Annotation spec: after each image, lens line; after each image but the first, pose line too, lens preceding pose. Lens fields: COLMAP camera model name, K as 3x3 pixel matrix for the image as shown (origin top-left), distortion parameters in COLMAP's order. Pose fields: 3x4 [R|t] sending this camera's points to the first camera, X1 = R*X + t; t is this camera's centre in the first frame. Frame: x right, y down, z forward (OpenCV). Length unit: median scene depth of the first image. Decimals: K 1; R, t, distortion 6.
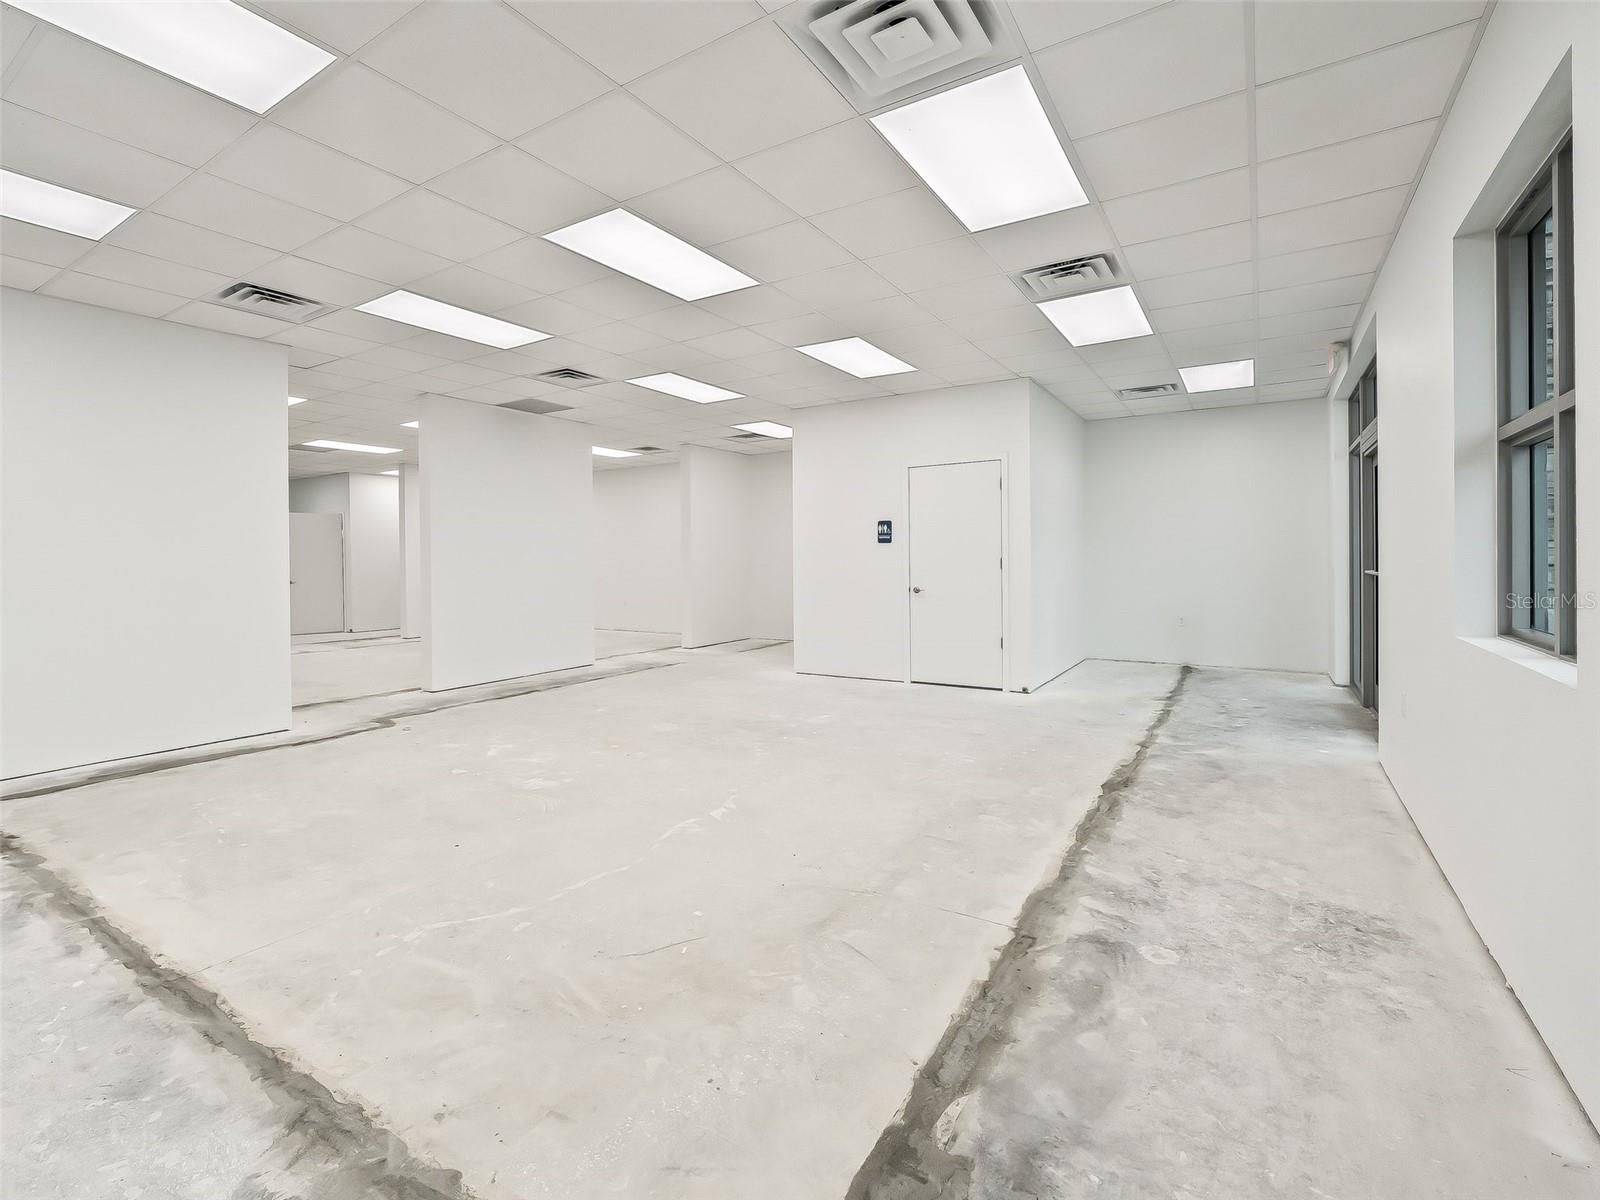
lens RADIAL K [[727.8, 0, 800.0], [0, 727.8, 600.0], [0, 0, 1]] dist [-0.001797, -0.000698]
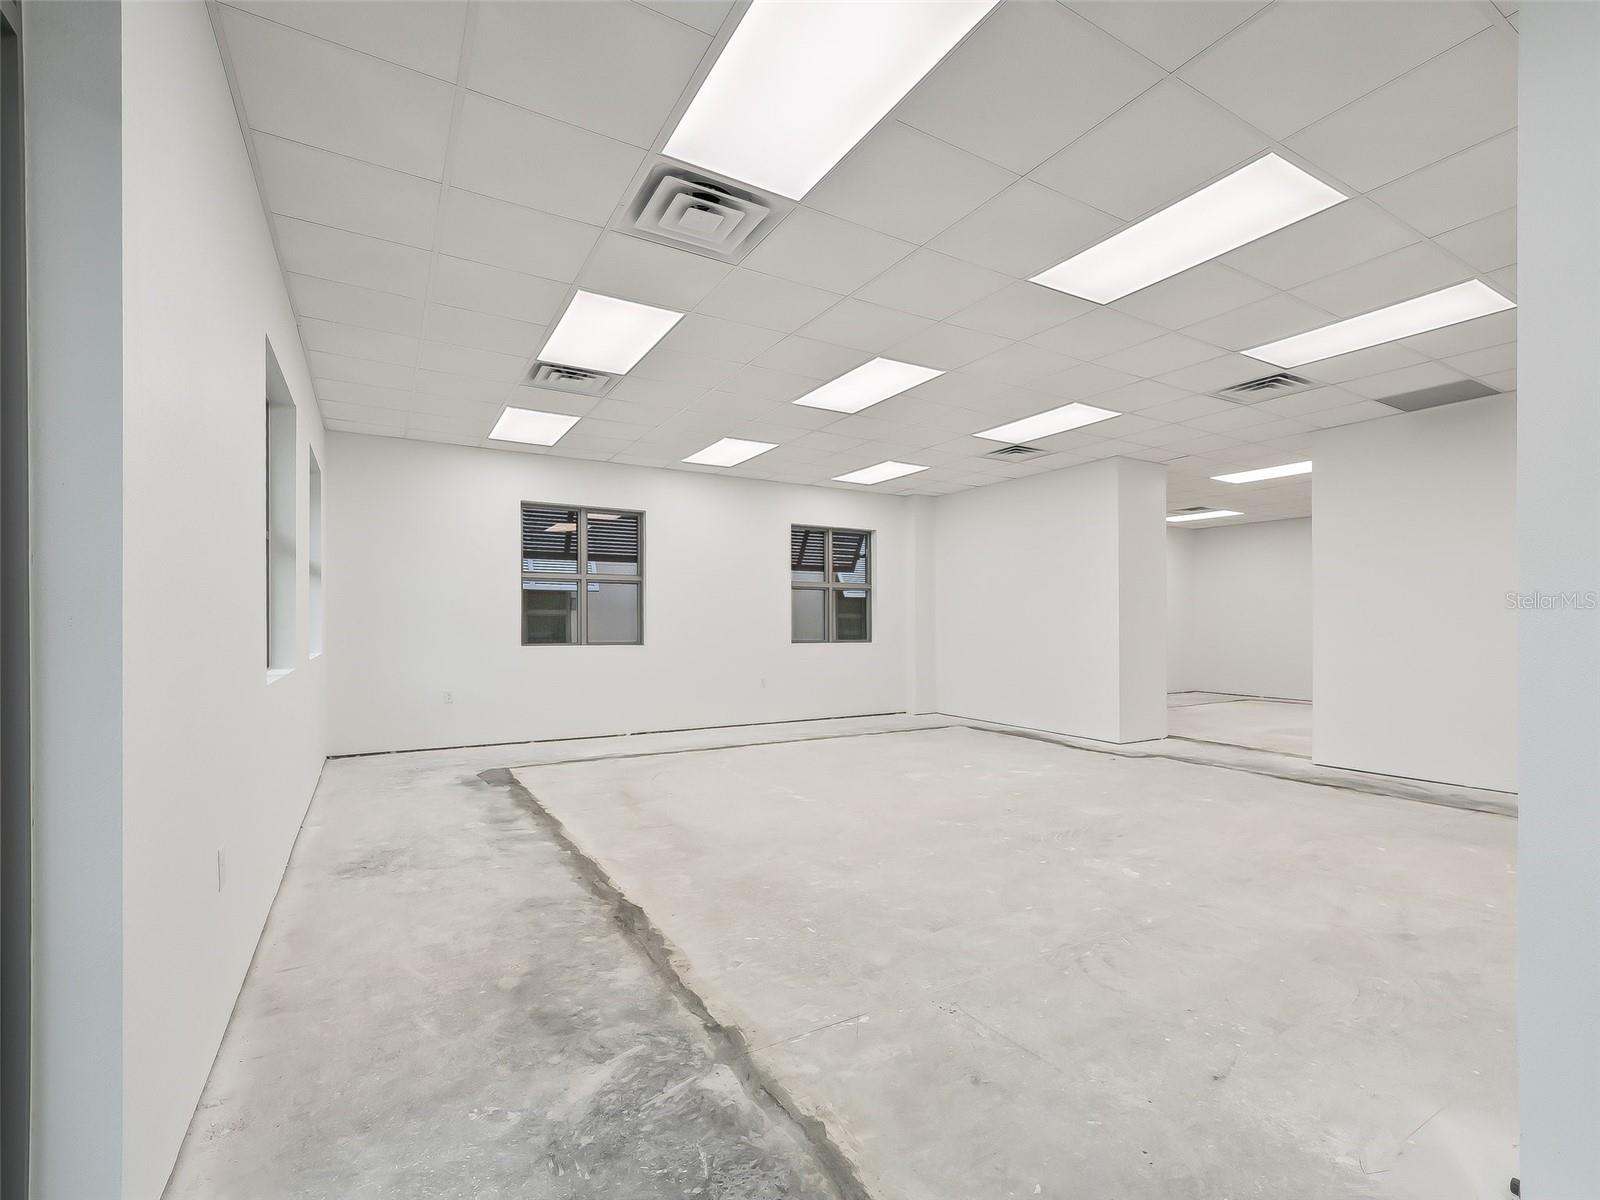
lens RADIAL K [[727.8, 0, 800.0], [0, 727.8, 600.0], [0, 0, 1]] dist [-0.001797, -0.000698]
pose [[-0.465582, -0.018128, -0.884819, 1.107569], [-0.049149, 0.998777, 0.005399, -0.088599], [0.883639, 0.046002, -0.465904, 1.617137]]
